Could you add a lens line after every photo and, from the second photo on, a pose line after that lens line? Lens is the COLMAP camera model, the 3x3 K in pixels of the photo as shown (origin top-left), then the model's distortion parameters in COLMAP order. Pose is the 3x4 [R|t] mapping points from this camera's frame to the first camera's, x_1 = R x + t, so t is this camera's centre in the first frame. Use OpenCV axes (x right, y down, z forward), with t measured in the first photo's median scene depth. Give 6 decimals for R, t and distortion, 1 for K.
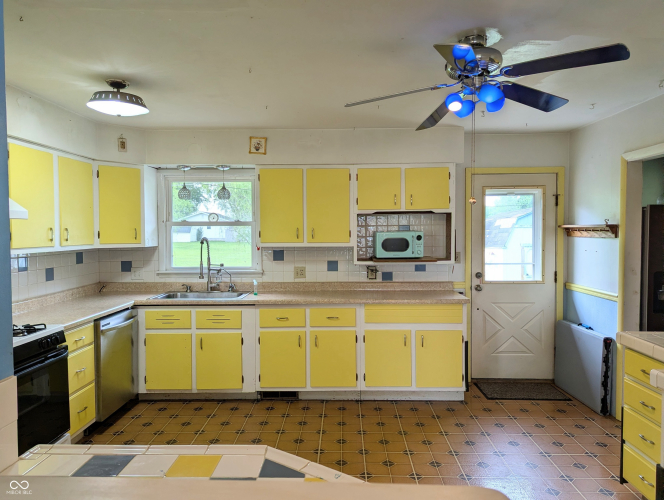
lens RADIAL K [[468.5, 0, 334.1], [0, 468.5, 248.0], [0, 0, 1]] dist [0.070417, -0.050567]
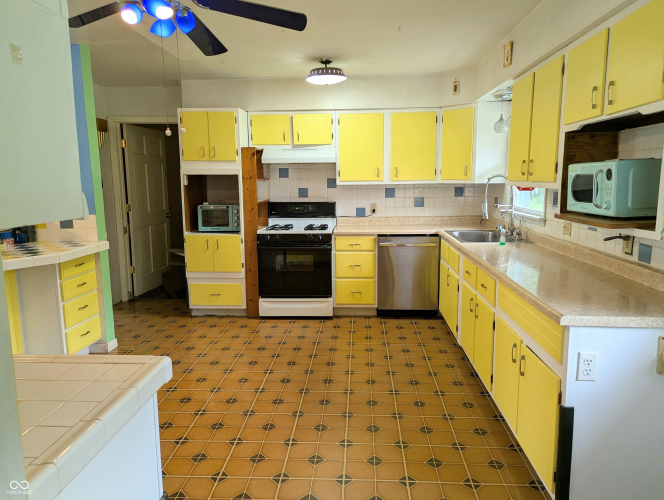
lens RADIAL K [[468.5, 0, 333.3], [0, 468.5, 246.3], [0, 0, 1]] dist [0.070417, -0.050567]
pose [[-0.040312, 0.152792, -0.987436, 0.700698], [-0.026460, 0.987729, 0.153918, -0.017928], [0.998837, 0.032332, -0.035775, 0.773439]]
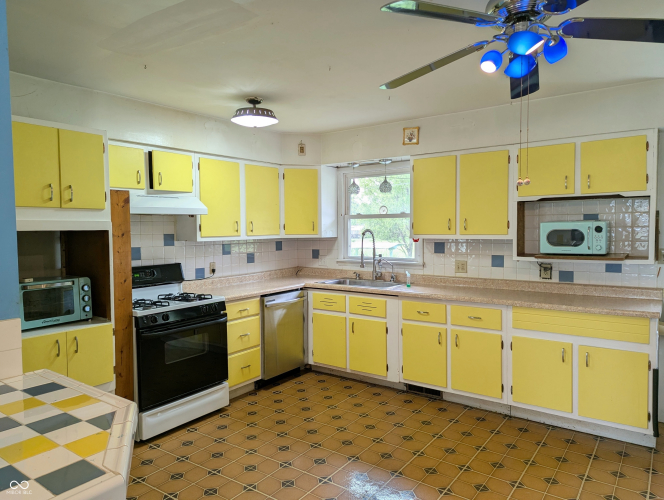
lens RADIAL K [[468.5, 0, 332.4], [0, 468.5, 246.4], [0, 0, 1]] dist [0.070417, -0.050567]
pose [[0.821396, 0.022108, -0.569930, 0.281057], [-0.014876, 0.999739, 0.017341, -0.000391], [0.570164, -0.005765, 0.821510, 0.093005]]
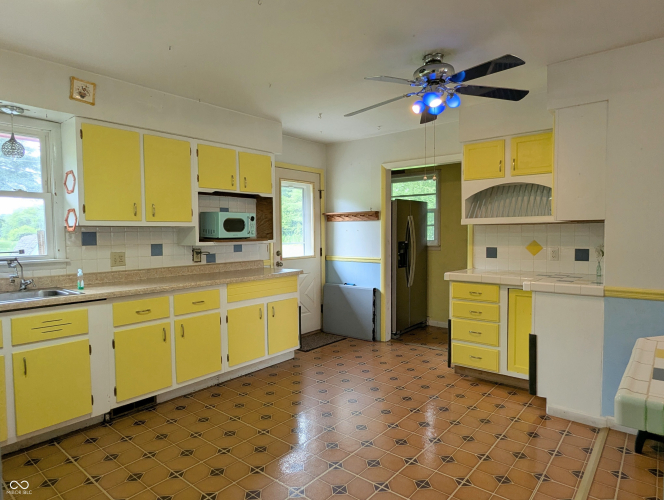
lens RADIAL K [[403.1, 0, 333.6], [0, 403.1, 251.3], [0, 0, 1]] dist [-0.006285, 0.000230]
pose [[0.627007, -0.037344, 0.778118, -0.435310], [0.033835, 0.999213, 0.020690, 0.041285], [-0.778278, 0.013355, 0.627777, 0.293096]]
